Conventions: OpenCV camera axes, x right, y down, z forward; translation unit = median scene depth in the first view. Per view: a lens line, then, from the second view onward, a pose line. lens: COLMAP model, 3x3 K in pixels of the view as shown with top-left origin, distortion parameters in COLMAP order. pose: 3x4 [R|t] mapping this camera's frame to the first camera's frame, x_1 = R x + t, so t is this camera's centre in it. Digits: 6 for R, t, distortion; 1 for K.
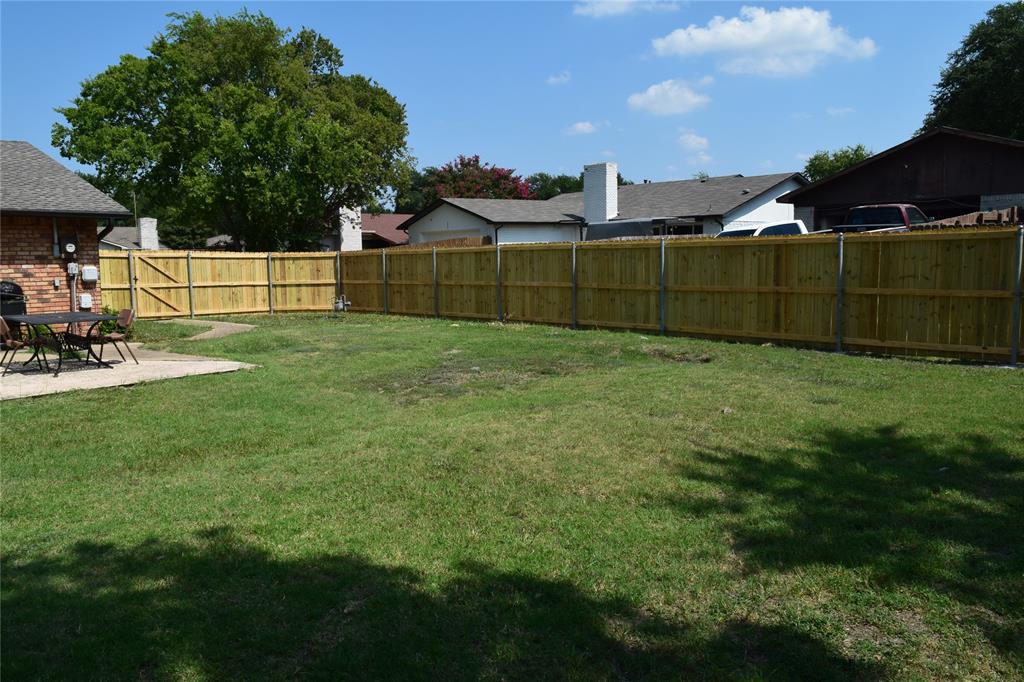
lens RADIAL K [[780.3, 0, 510.9], [0, 780.3, 339.9], [0, 0, 1]] dist [-0.001858, 0.001766]
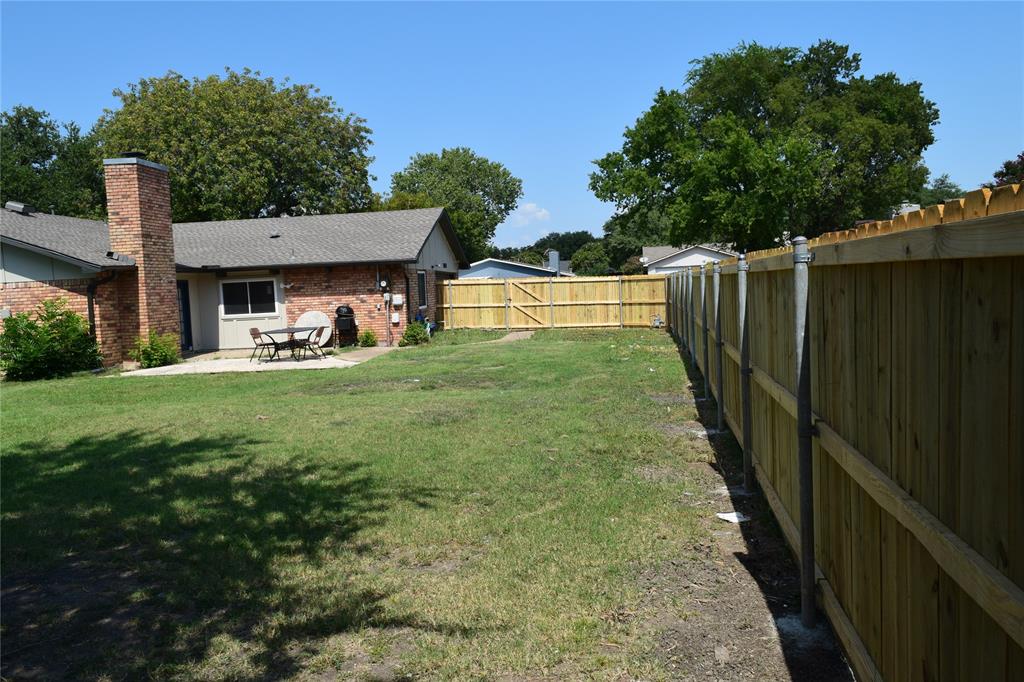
lens RADIAL K [[780.3, 0, 510.2], [0, 780.3, 341.8], [0, 0, 1]] dist [-0.001858, 0.001766]
pose [[0.653248, 0.042981, -0.755923, 0.483519], [-0.047128, 0.998760, 0.016062, -0.024771], [0.755676, 0.025133, 0.654464, 0.113764]]
